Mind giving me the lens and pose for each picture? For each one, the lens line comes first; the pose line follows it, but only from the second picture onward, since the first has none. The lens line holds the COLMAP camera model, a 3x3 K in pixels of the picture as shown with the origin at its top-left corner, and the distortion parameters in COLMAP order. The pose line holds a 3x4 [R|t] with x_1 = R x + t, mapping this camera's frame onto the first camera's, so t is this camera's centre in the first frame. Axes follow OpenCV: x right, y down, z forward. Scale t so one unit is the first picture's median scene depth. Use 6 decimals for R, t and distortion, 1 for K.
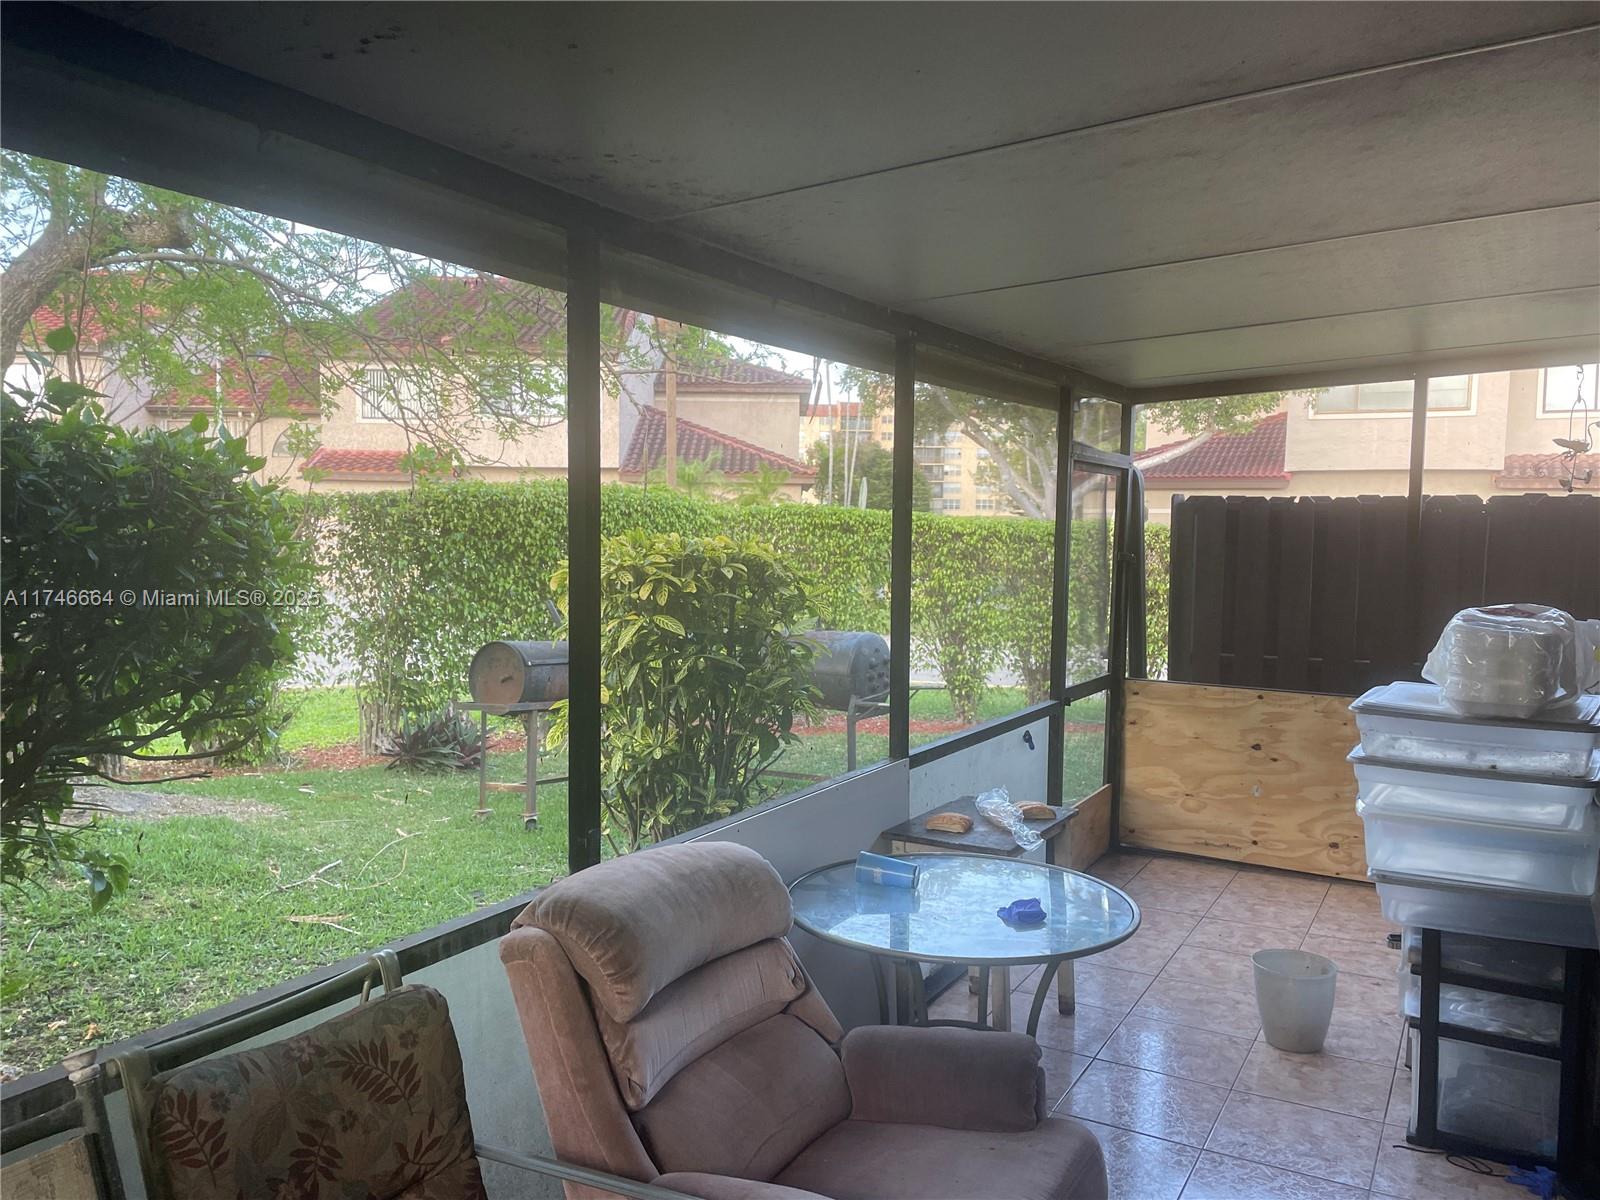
lens RADIAL K [[1179.3, 0, 802.3], [0, 1179.3, 597.7], [0, 0, 1]] dist [0.009879, 0.010636]
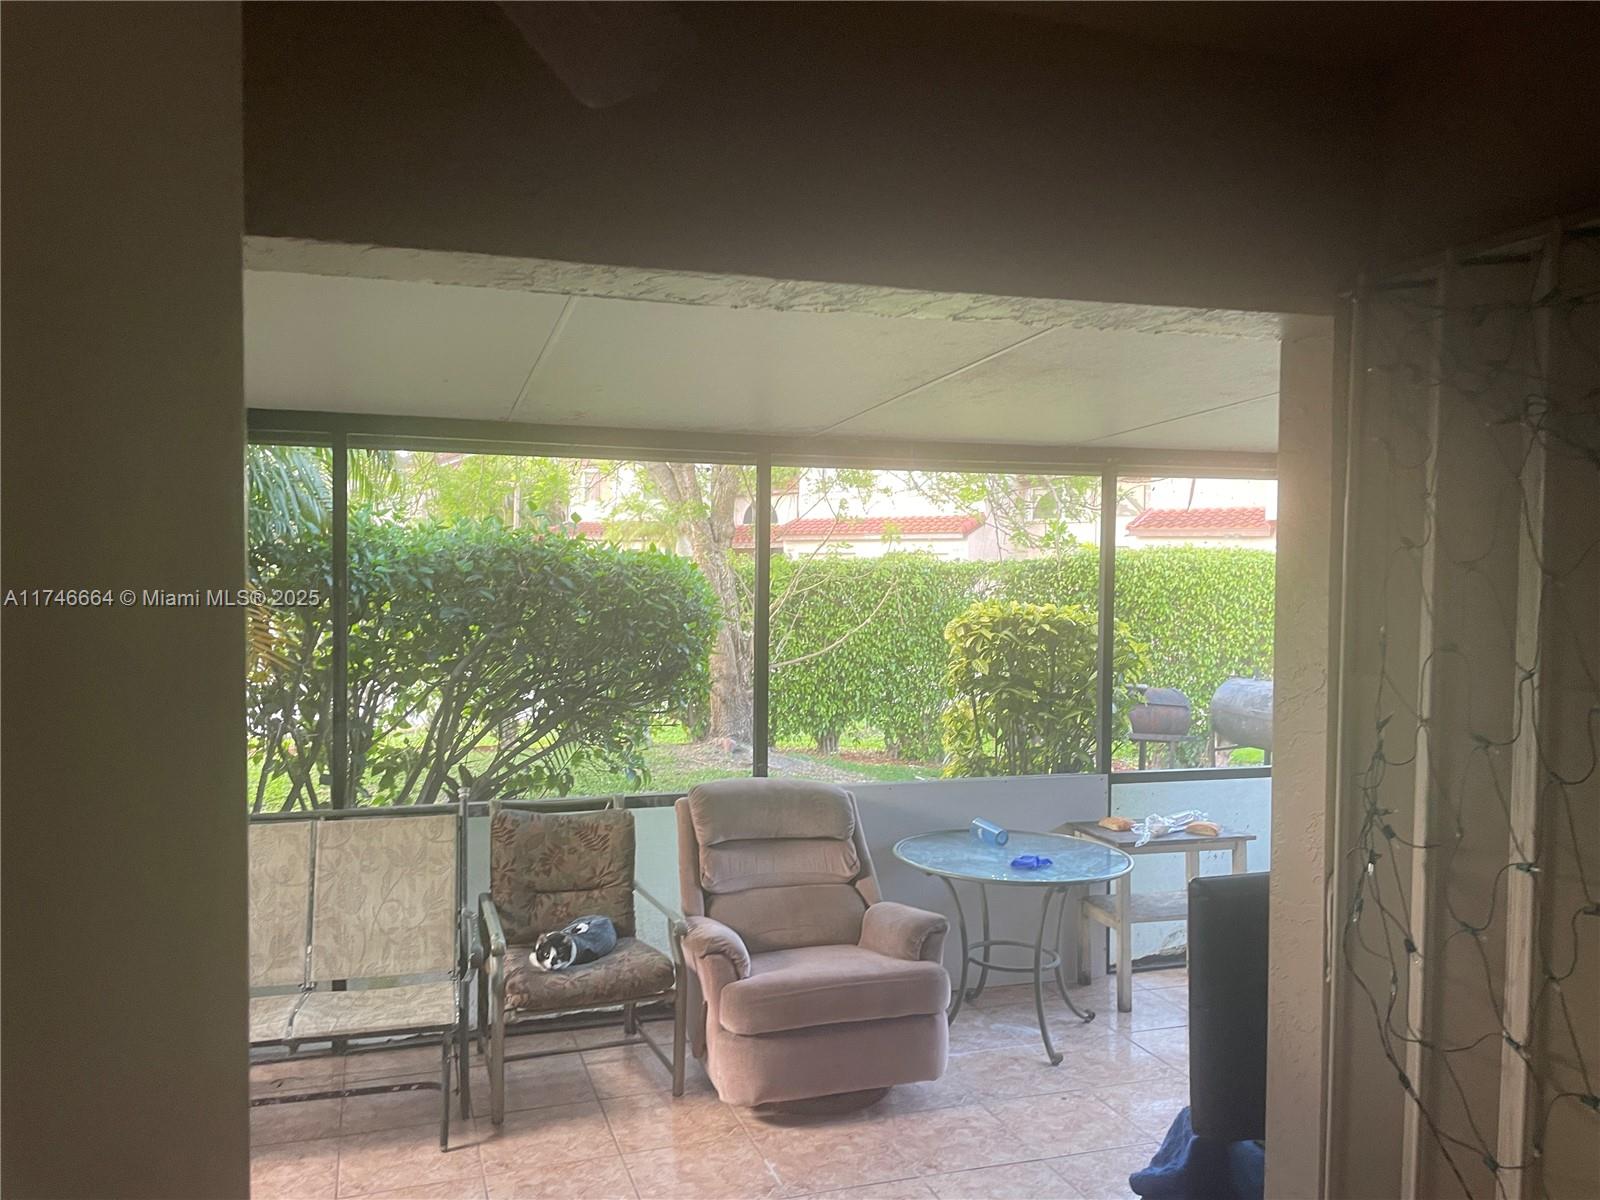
lens RADIAL K [[1179.3, 0, 795.0], [0, 1179.3, 601.4], [0, 0, 1]] dist [0.009879, 0.010636]
pose [[0.731564, 0.015000, -0.681608, 0.358486], [-0.040192, 0.998968, -0.021154, -0.008297], [0.680587, 0.042871, 0.731412, -0.108699]]
